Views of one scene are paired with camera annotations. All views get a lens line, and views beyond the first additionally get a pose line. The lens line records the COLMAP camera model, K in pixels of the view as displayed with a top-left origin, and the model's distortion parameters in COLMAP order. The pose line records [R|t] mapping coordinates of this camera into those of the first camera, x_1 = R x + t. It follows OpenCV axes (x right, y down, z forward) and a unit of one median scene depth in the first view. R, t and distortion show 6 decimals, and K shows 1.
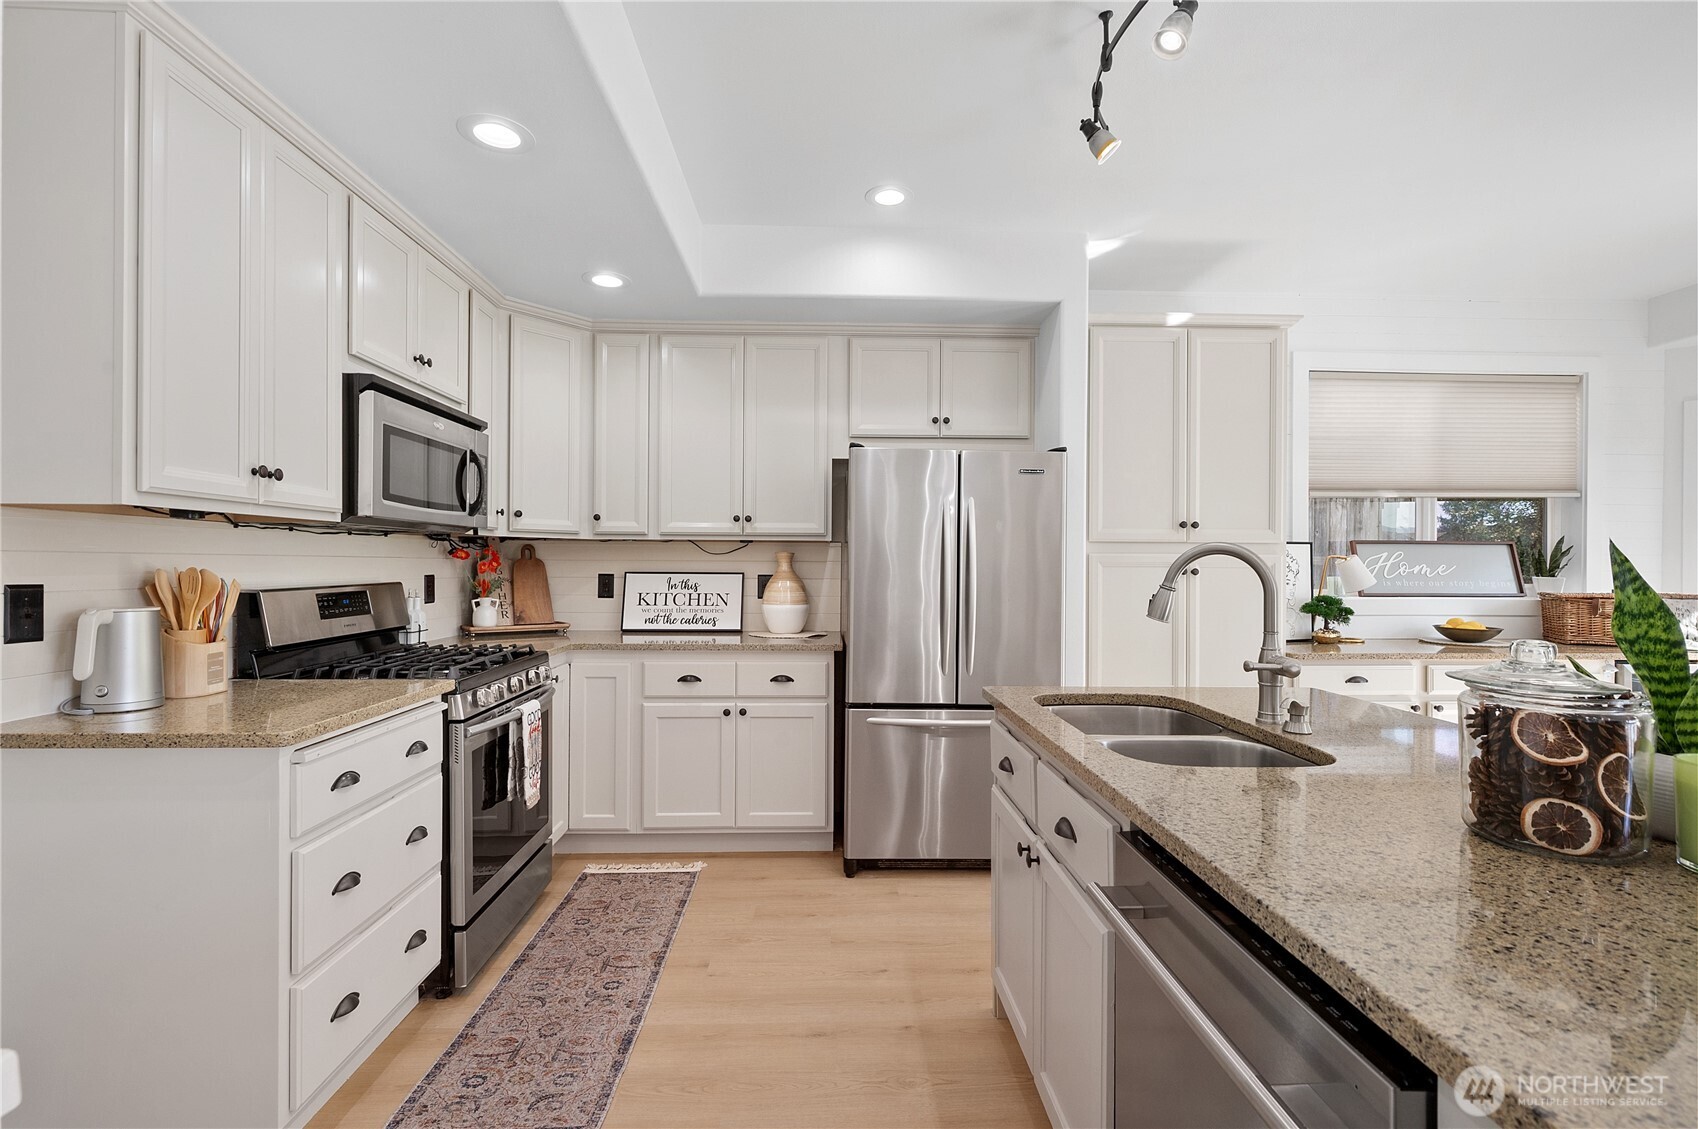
lens RADIAL K [[749.0, 0, 846.8], [0, 749.0, 563.6], [0, 0, 1]] dist [-0.005257, -0.000380]
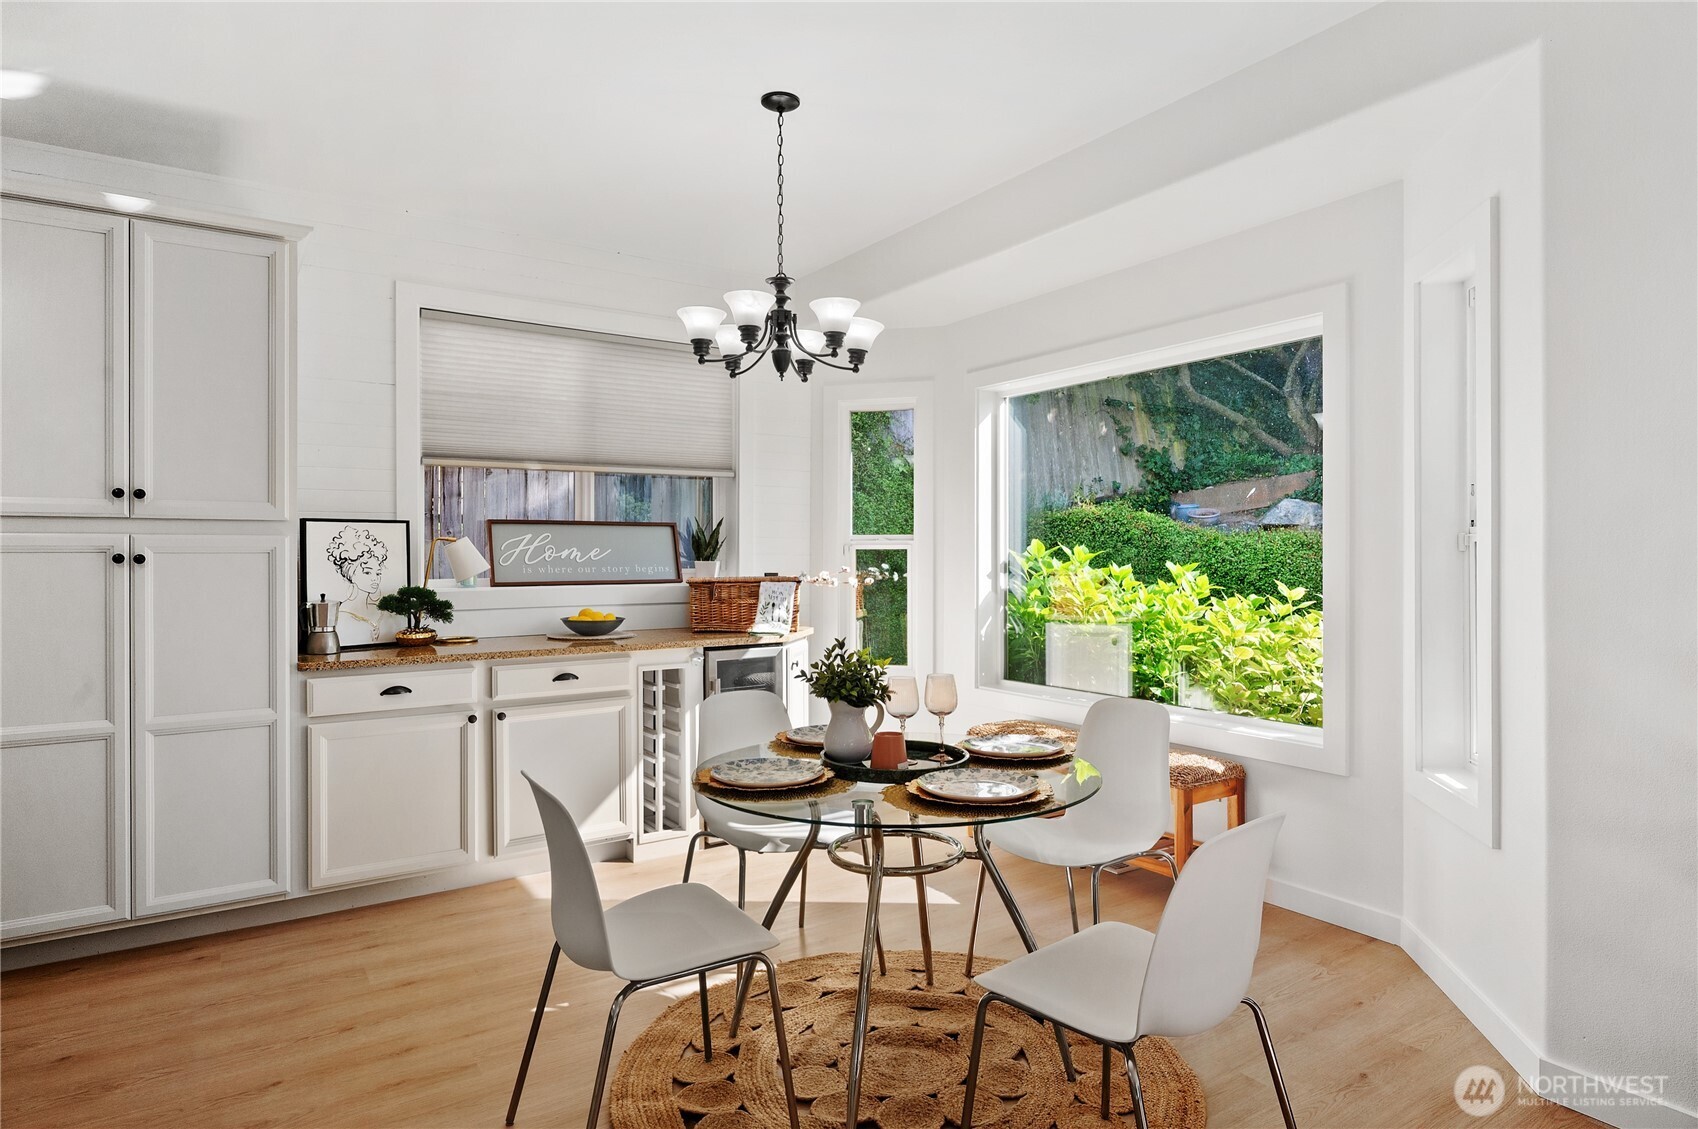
lens RADIAL K [[956.0, 0, 851.3], [0, 956.0, 556.8], [0, 0, 1]] dist [-0.004472, -0.001443]
pose [[0.840972, -0.009104, 0.541001, 0.467542], [0.005582, 0.999951, 0.008150, 0.004298], [-0.541049, -0.003834, 0.840982, -0.119320]]
